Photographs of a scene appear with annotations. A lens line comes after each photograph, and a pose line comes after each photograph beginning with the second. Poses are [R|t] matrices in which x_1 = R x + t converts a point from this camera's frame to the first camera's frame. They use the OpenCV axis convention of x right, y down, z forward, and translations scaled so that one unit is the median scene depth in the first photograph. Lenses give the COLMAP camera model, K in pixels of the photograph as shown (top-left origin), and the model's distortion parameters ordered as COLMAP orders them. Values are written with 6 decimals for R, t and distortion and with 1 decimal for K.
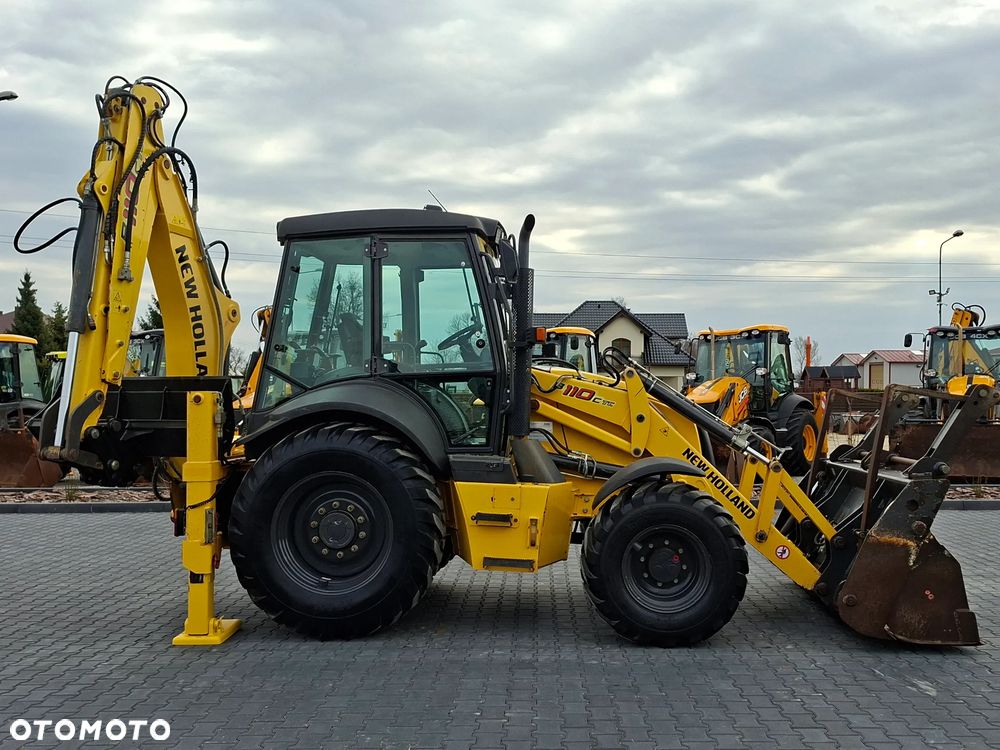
lens RADIAL K [[970.7, 0, 515.7], [0, 970.7, 376.9], [0, 0, 1]] dist [0.163862, -0.261866]
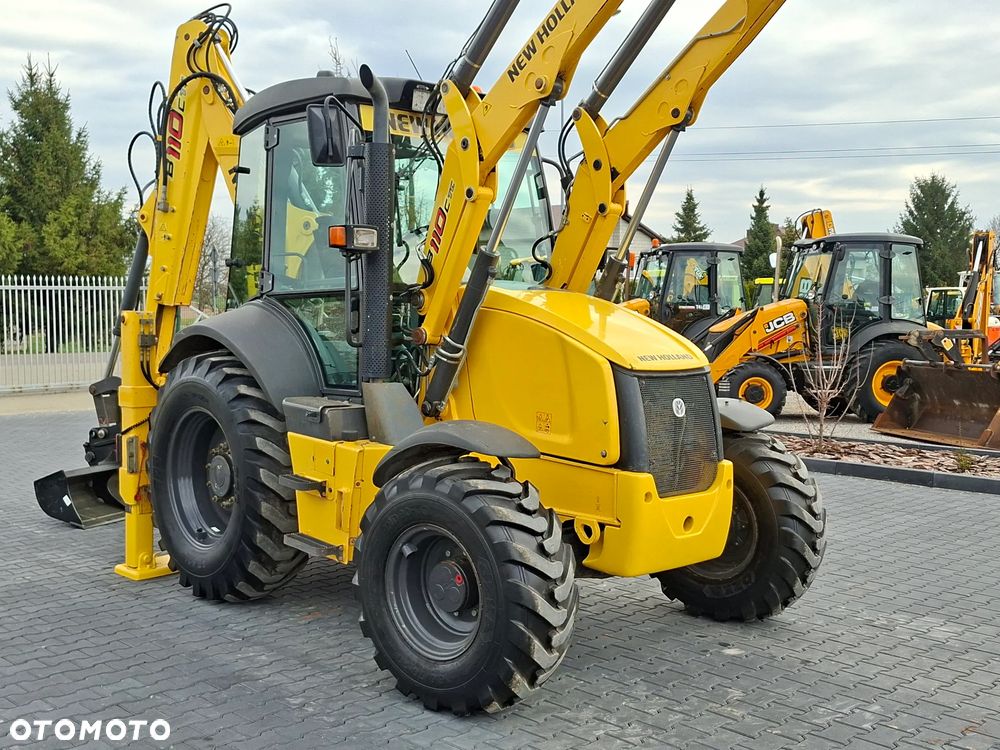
lens RADIAL K [[1050.2, 0, 512.4], [0, 1050.2, 365.1], [0, 0, 1]] dist [0.193282, -0.373802]
pose [[0.735466, 0.045294, -0.676046, 0.607176], [-0.000128, 0.997772, 0.066709, -0.001508], [0.677562, -0.048976, 0.733833, 0.478268]]
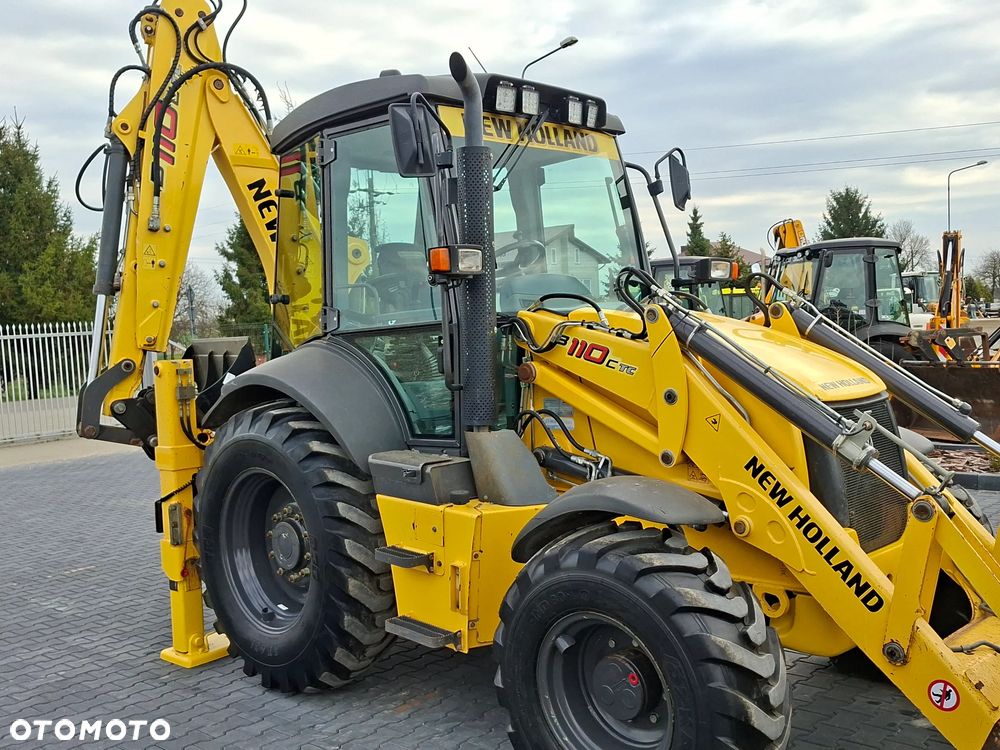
lens RADIAL K [[970.7, 0, 515.7], [0, 970.7, 376.9], [0, 0, 1]] dist [0.163862, -0.261866]
pose [[0.770527, -0.000237, -0.637408, 0.409524], [0.053534, 0.996491, 0.064344, -0.008265], [0.635156, -0.083702, 0.767835, 0.531703]]
